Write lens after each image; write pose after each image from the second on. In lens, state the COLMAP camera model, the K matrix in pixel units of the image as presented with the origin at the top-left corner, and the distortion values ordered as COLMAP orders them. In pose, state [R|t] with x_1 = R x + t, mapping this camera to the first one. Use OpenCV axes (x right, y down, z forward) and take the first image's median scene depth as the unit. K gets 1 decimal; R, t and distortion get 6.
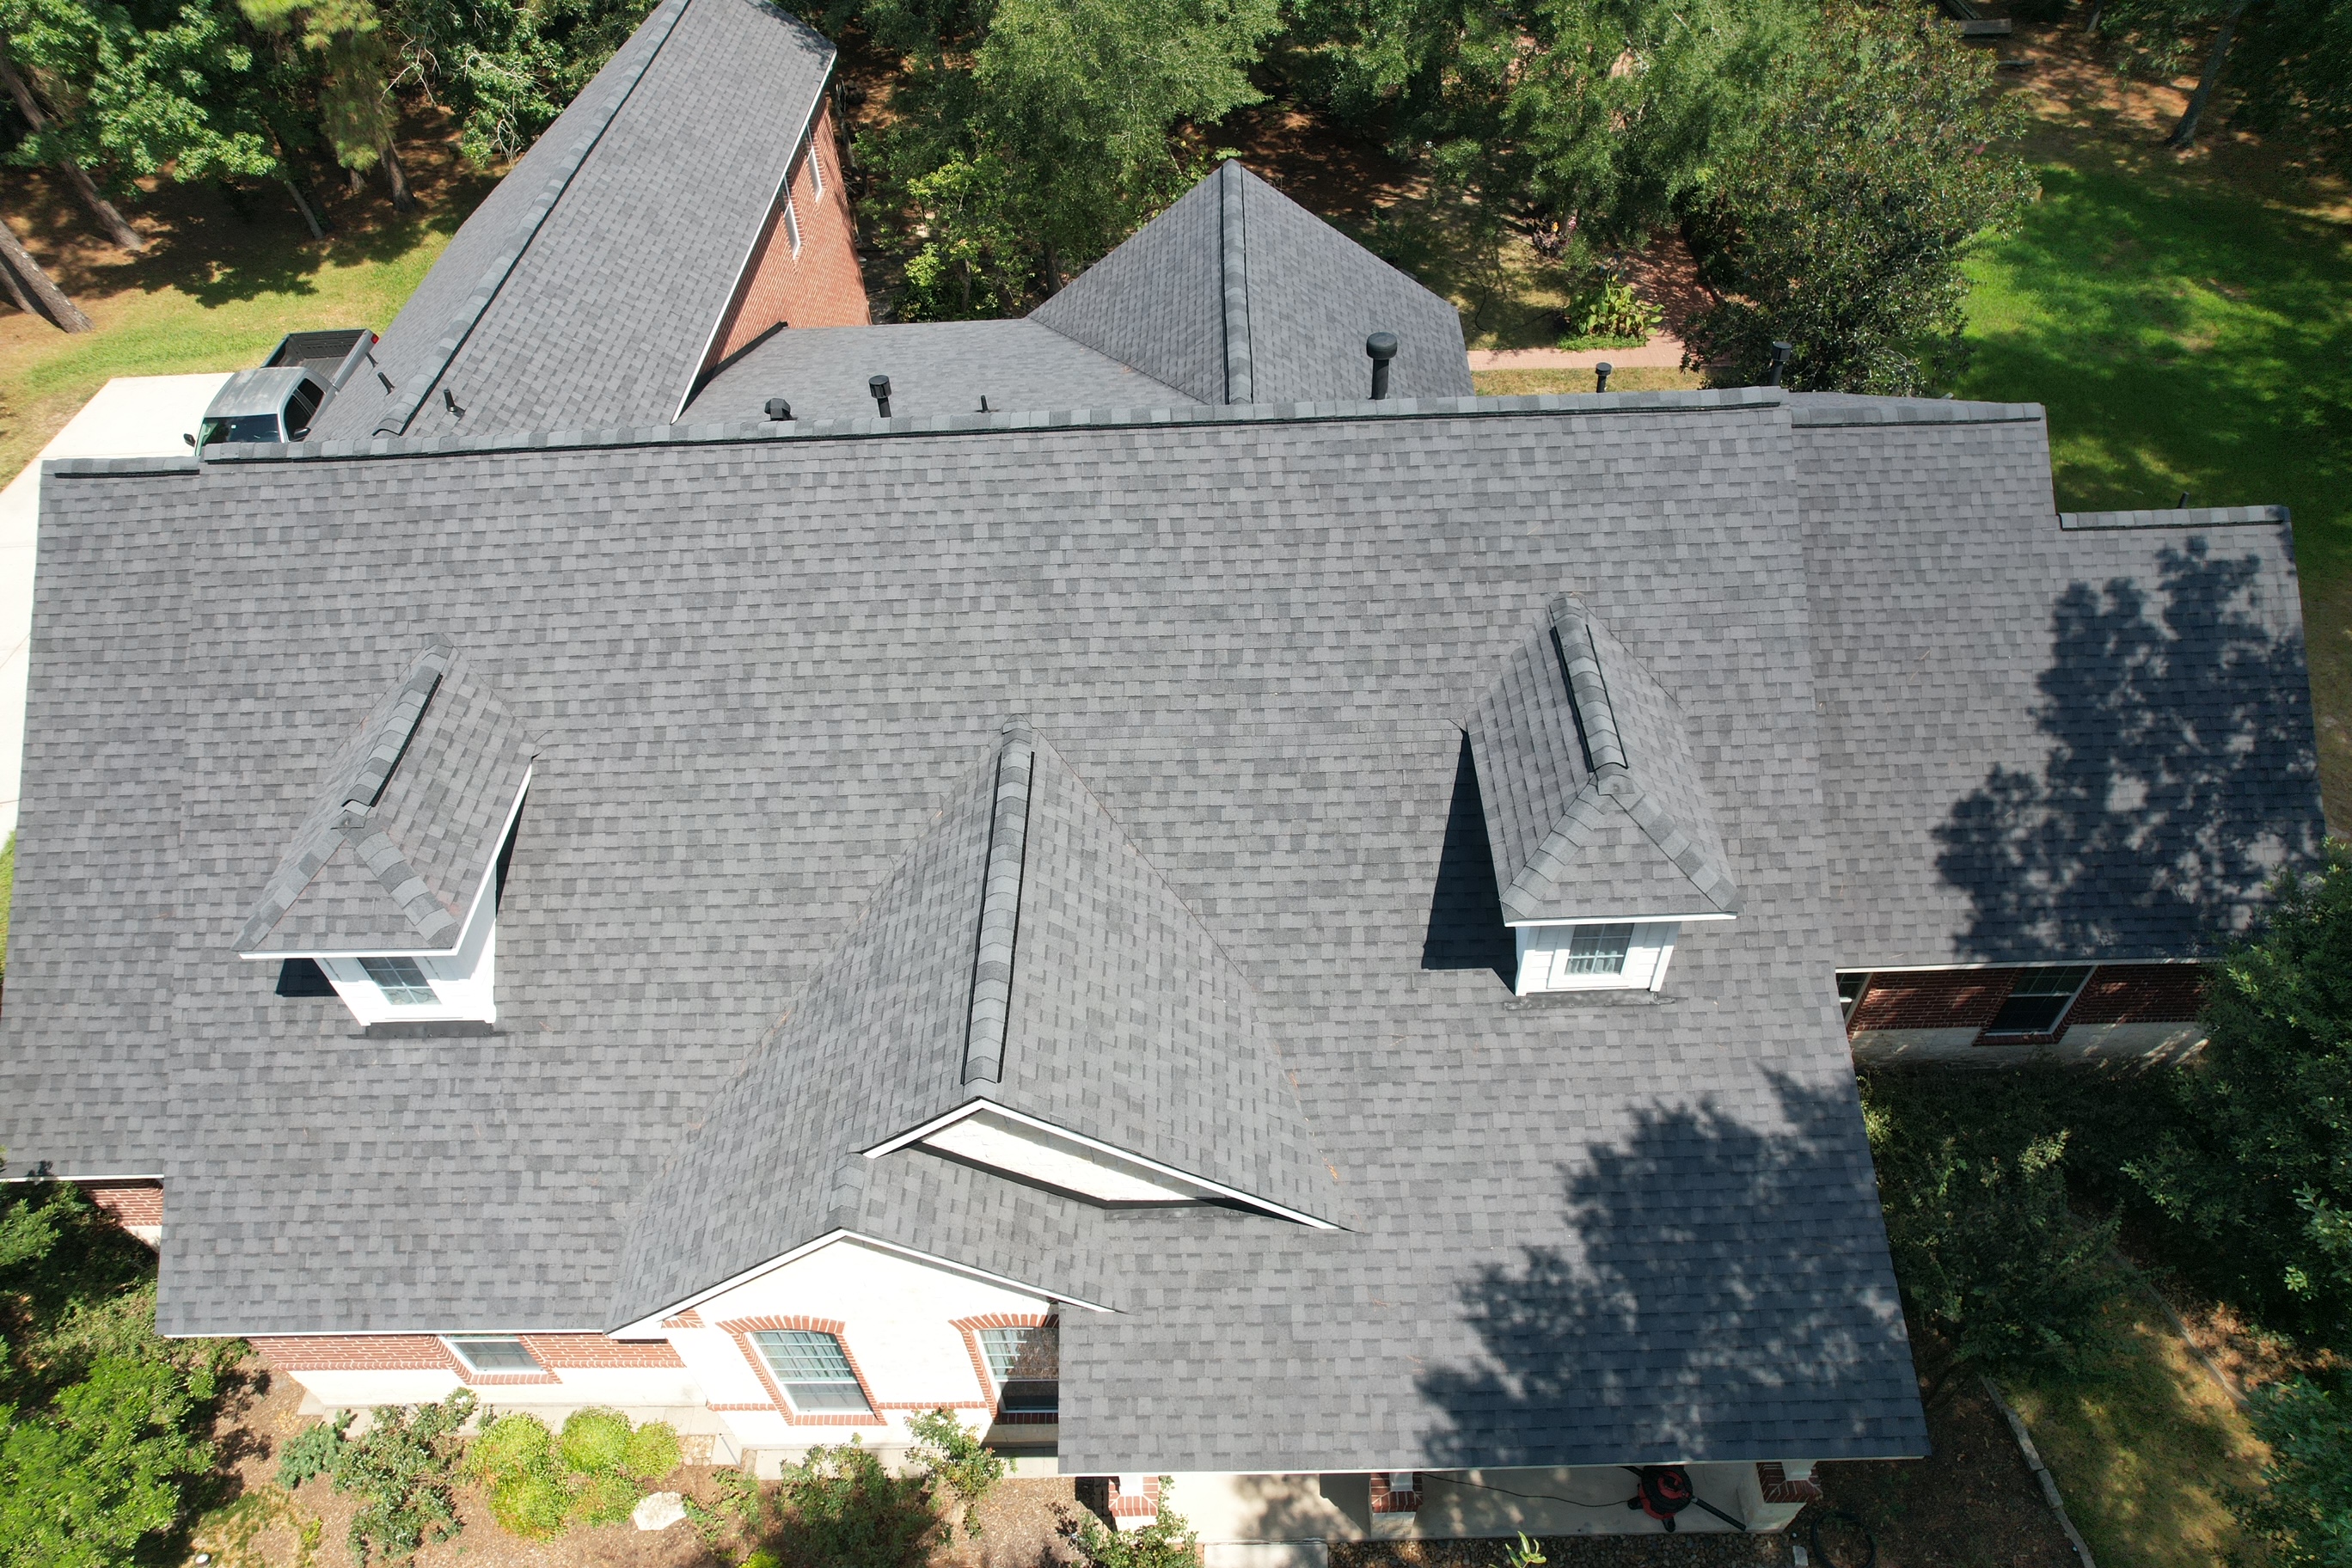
lens RADIAL K [[1427.1, 0, 1168.1], [0, 1427.1, 776.1], [0, 0, 1]] dist [-0.050996, 0.108902]
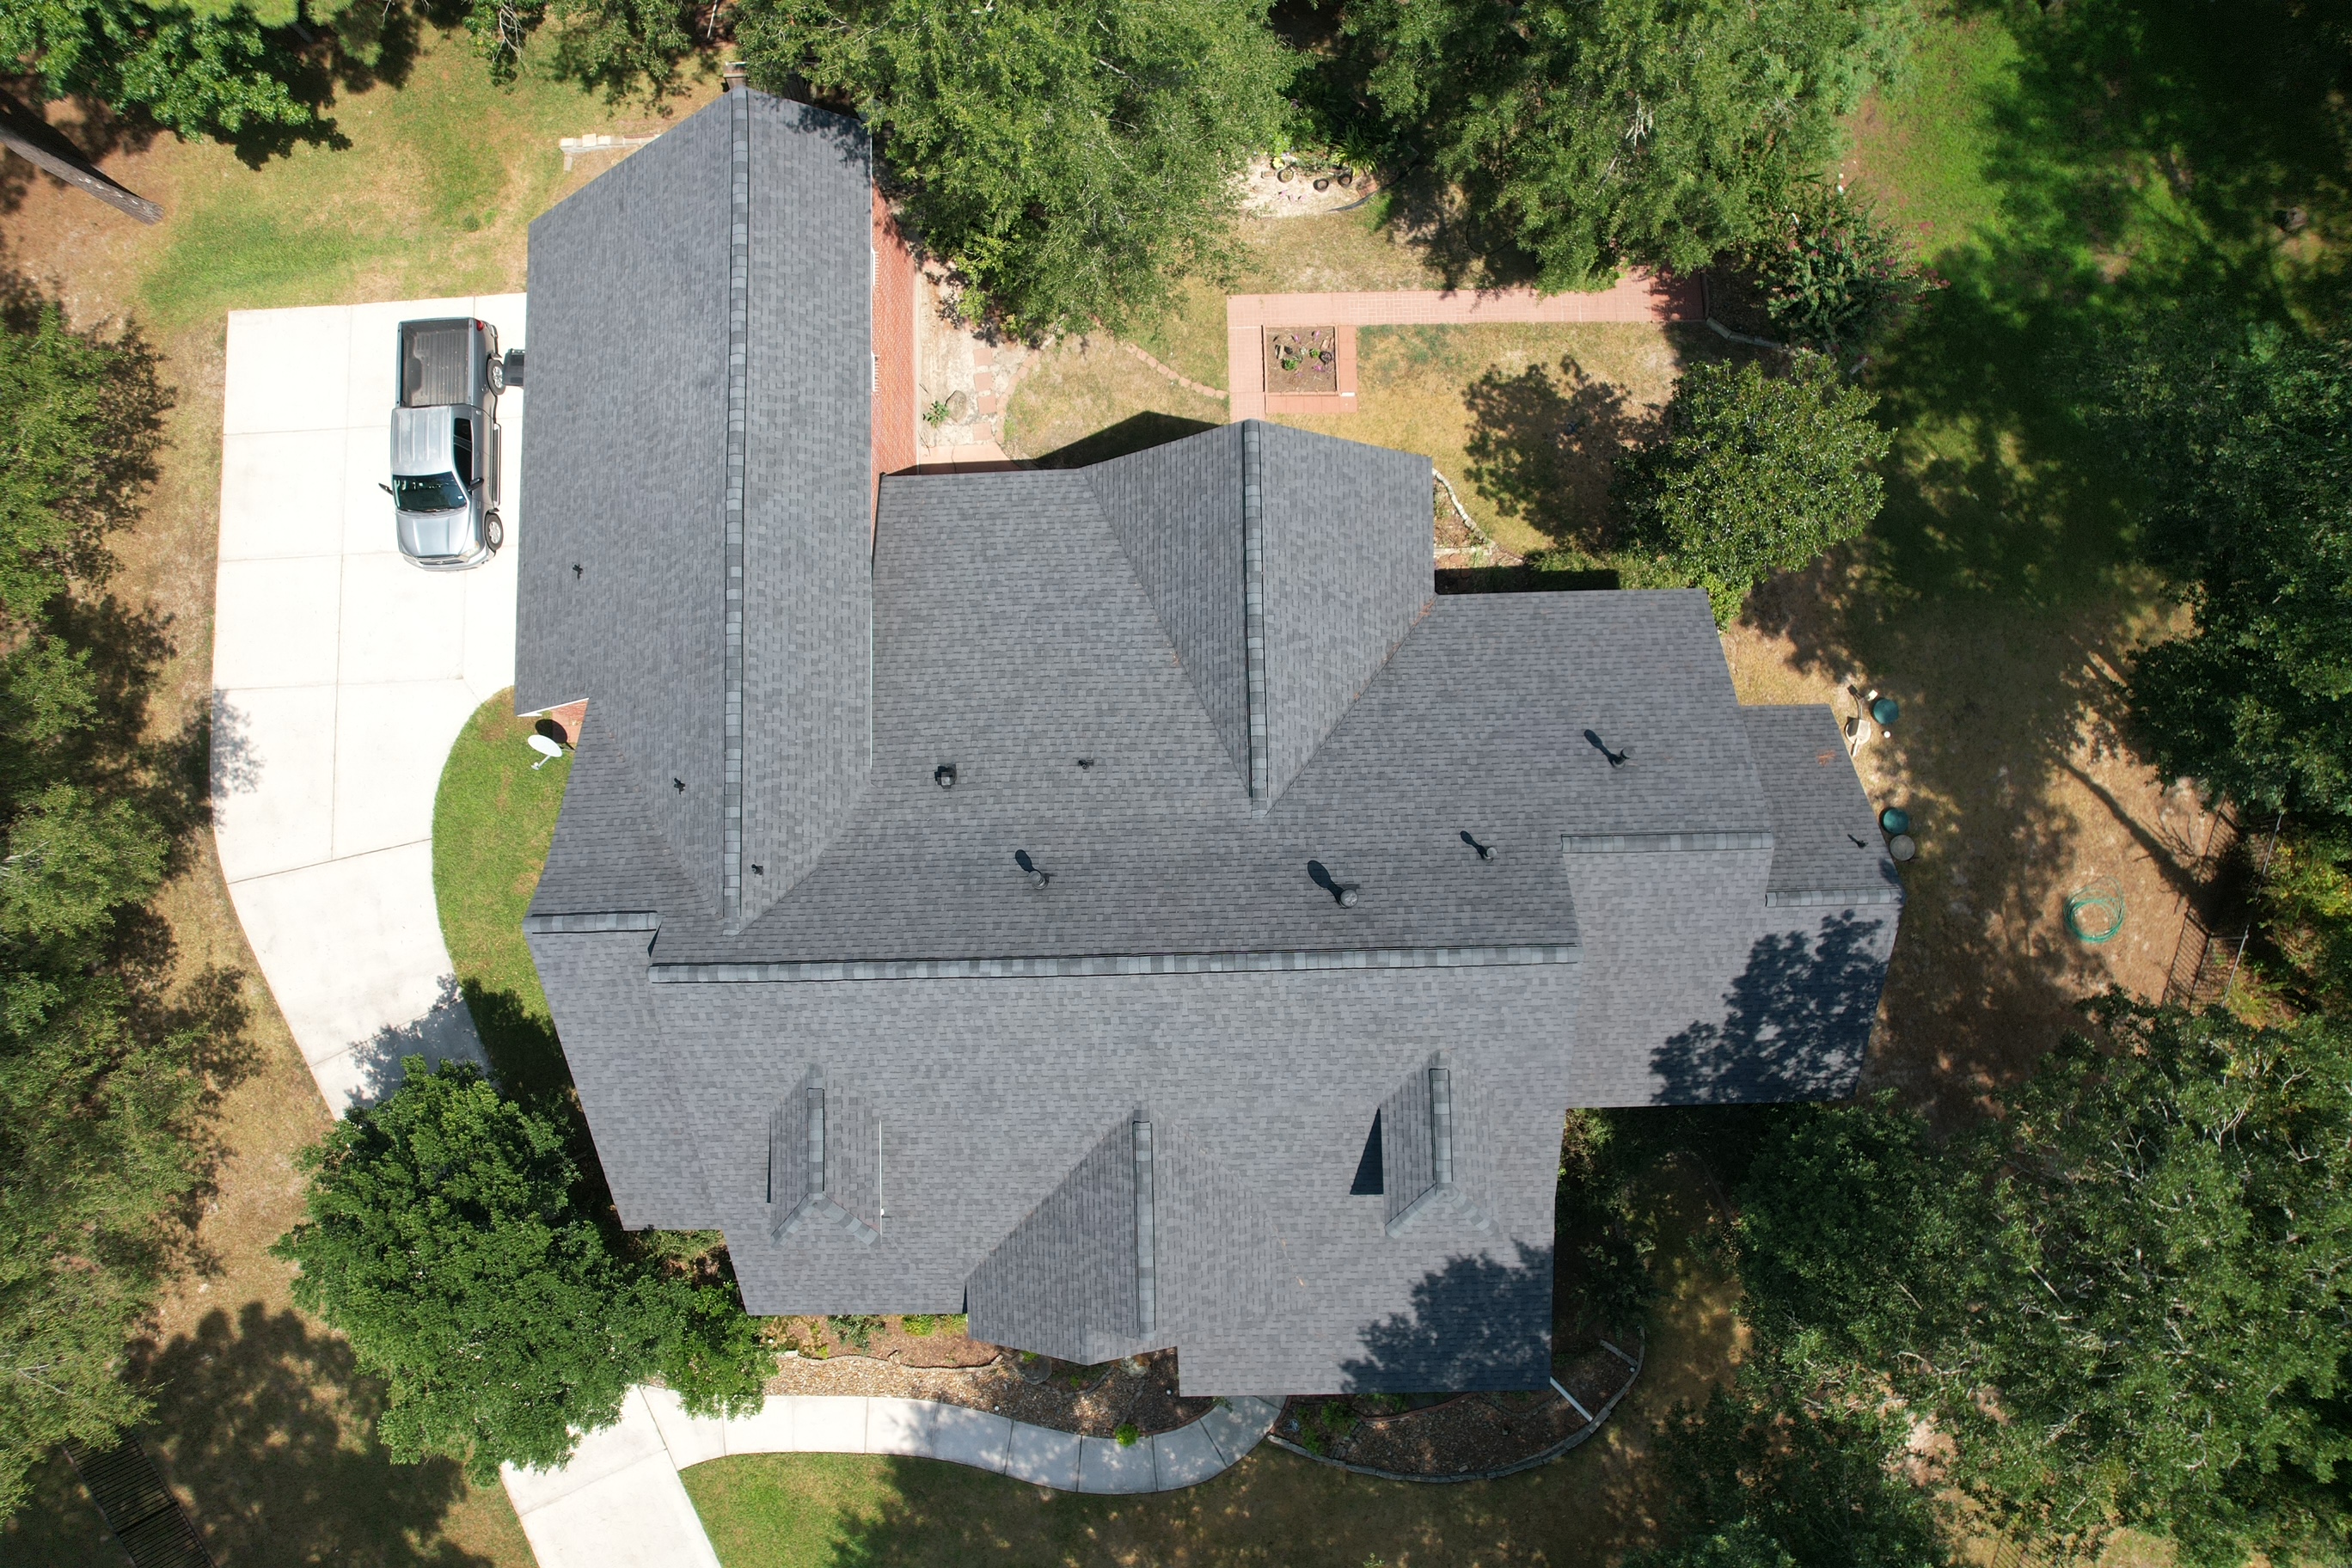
lens RADIAL K [[1529.8, 0, 1170.5], [0, 1529.8, 734.2], [0, 0, 1]] dist [0.087854, 0.001379]
pose [[0.999490, -0.031934, -0.000640, -0.049166], [0.025461, 0.784476, 0.619637, -1.615993], [-0.019285, -0.619337, 0.784889, -0.277222]]
